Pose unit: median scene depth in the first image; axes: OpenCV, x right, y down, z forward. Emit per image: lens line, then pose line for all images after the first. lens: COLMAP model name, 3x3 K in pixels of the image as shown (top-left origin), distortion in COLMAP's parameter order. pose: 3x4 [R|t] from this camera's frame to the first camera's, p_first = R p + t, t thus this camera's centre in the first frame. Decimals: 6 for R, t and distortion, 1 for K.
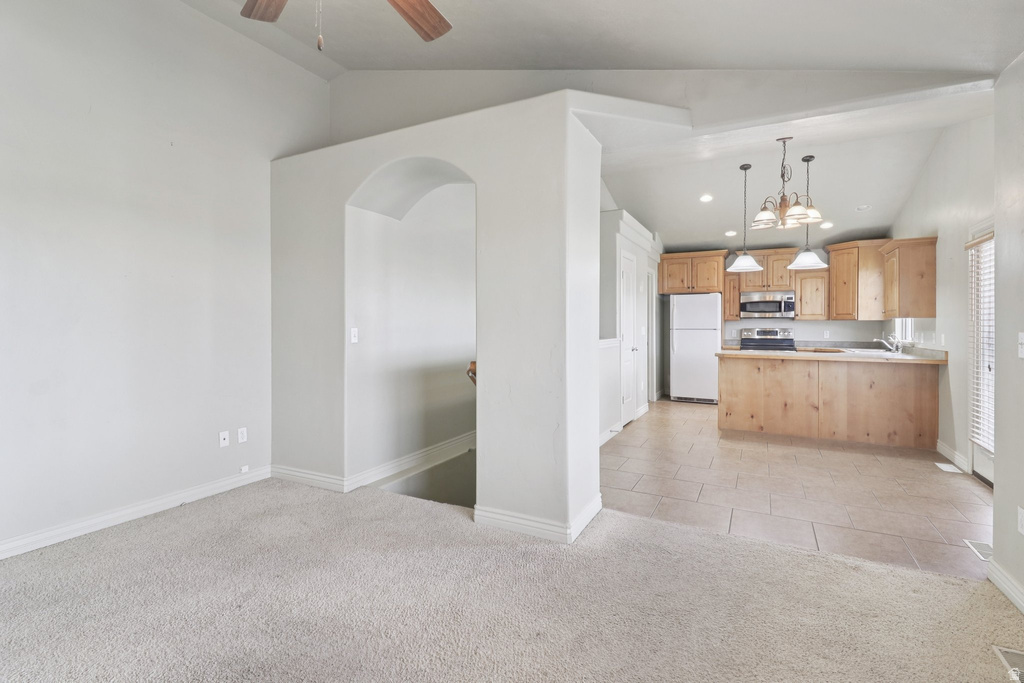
lens RADIAL K [[479.1, 0, 506.6], [0, 479.1, 326.9], [0, 0, 1]] dist [-0.003134, -0.010305]
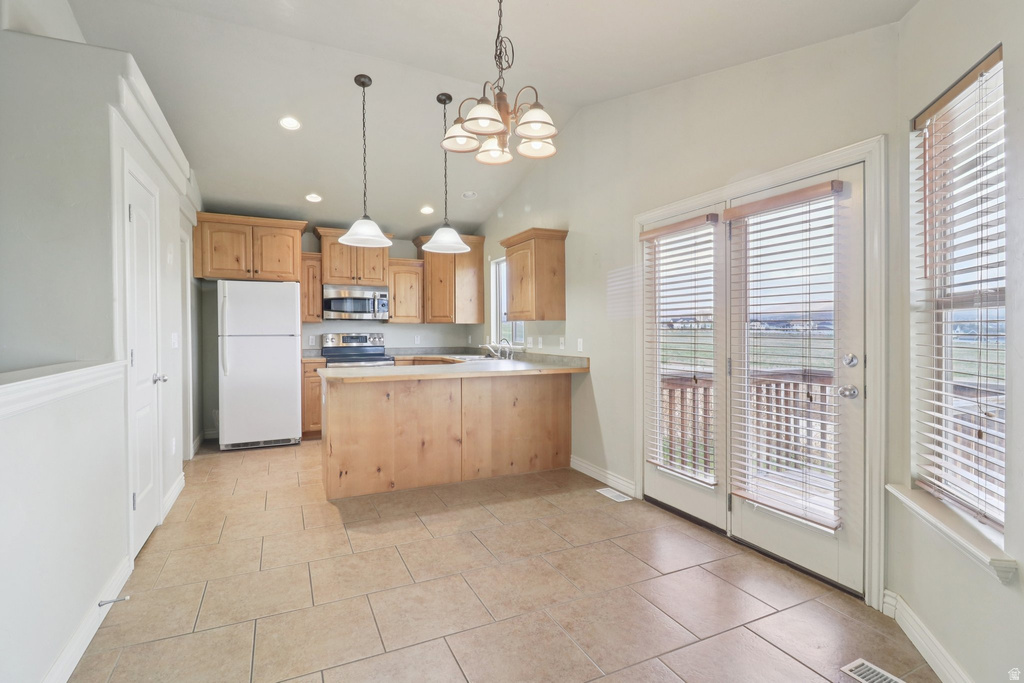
lens RADIAL K [[479.1, 0, 520.4], [0, 479.1, 338.7], [0, 0, 1]] dist [-0.003134, -0.010305]
pose [[0.581446, -0.018099, 0.813384, 0.074497], [0.006009, 0.999821, 0.017952, -0.000910], [-0.813563, -0.005550, 0.581450, 0.352847]]
